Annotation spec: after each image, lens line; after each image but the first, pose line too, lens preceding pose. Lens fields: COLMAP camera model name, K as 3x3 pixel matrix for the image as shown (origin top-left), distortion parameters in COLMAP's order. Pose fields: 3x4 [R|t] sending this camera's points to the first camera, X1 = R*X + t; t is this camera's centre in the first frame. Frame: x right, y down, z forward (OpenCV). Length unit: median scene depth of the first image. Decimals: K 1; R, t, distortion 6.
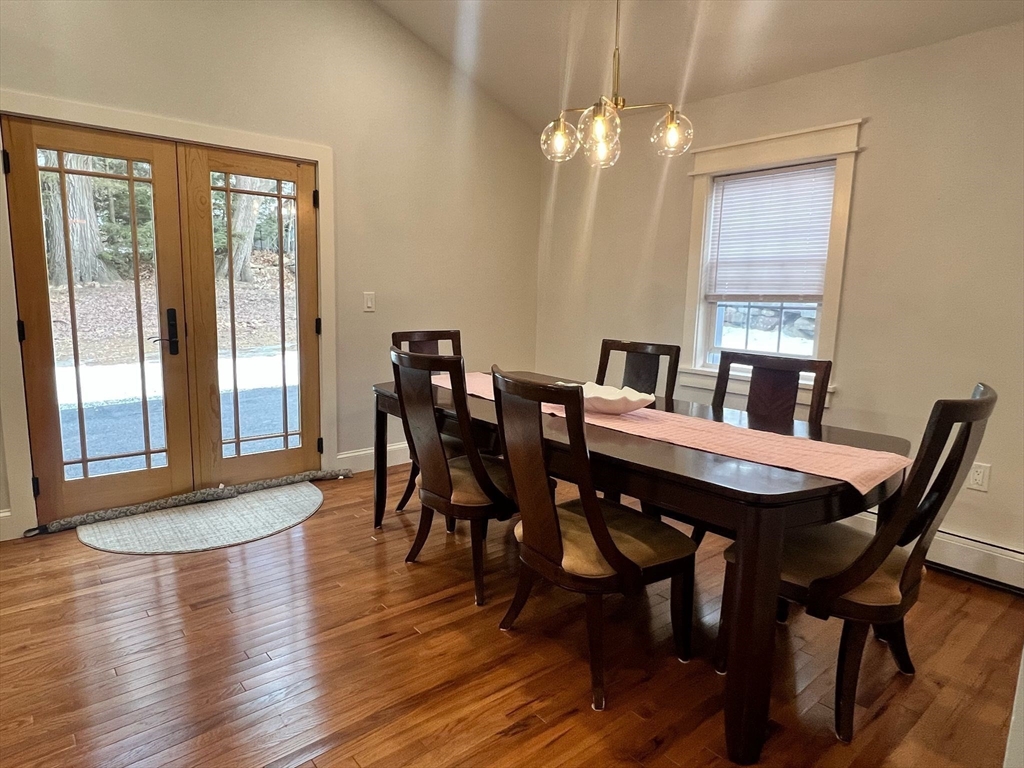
lens RADIAL K [[616.7, 0, 512.6], [0, 616.7, 374.6], [0, 0, 1]] dist [-0.017135, 0.009003]
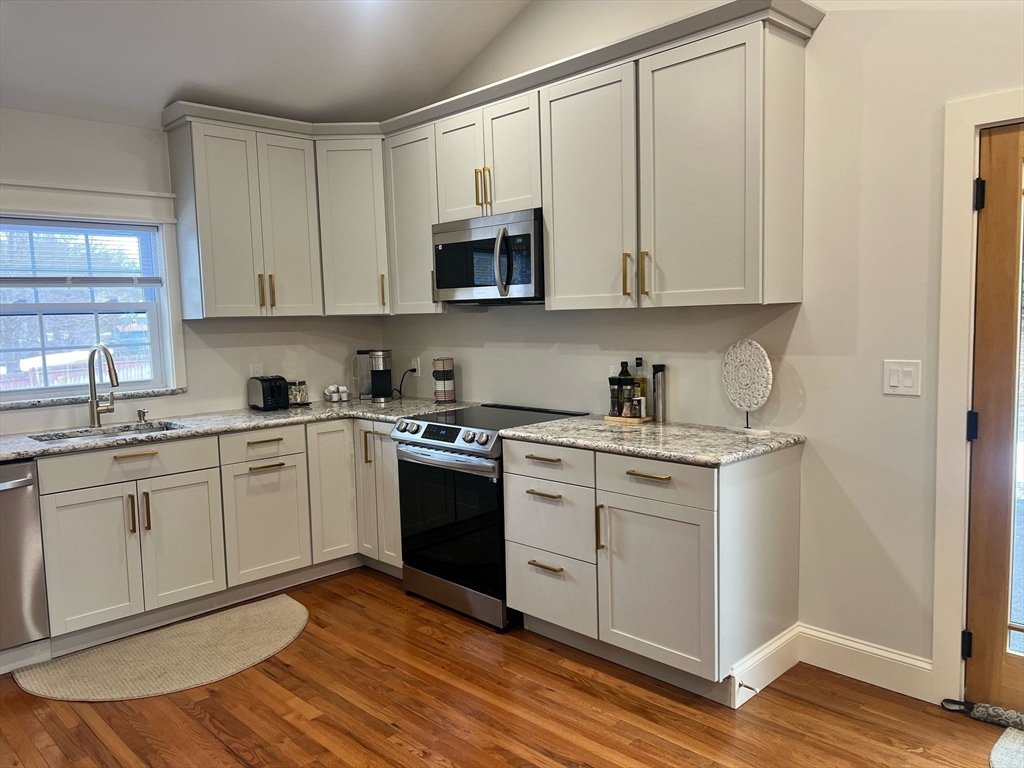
lens RADIAL K [[760.3, 0, 512.3], [0, 760.3, 386.2], [0, 0, 1]] dist [0.028238, -0.035591]
pose [[0.059471, 0.064534, -0.996142, 0.048805], [-0.100654, 0.993210, 0.058335, -0.107788], [0.993142, 0.096797, 0.065563, 0.374225]]
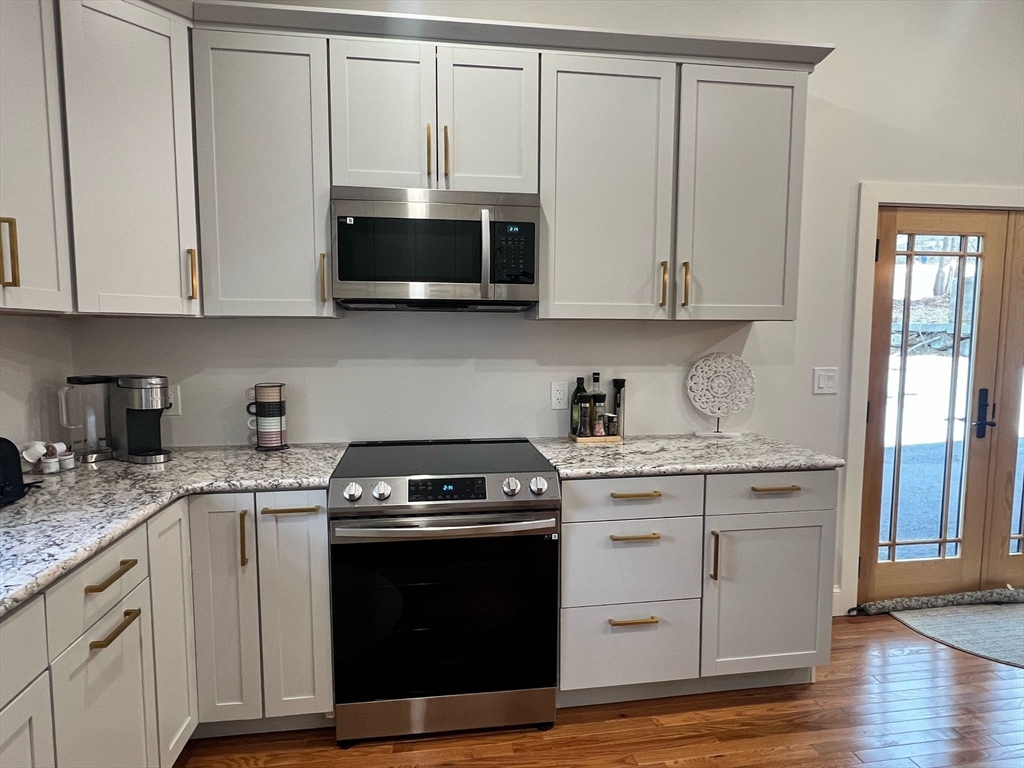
lens RADIAL K [[616.7, 0, 509.3], [0, 616.7, 386.0], [0, 0, 1]] dist [-0.017135, 0.009003]
pose [[0.845479, 0.020287, -0.533624, -0.698320], [-0.047361, 0.998189, -0.037091, -0.046498], [0.531905, 0.056633, 0.844908, -0.165847]]
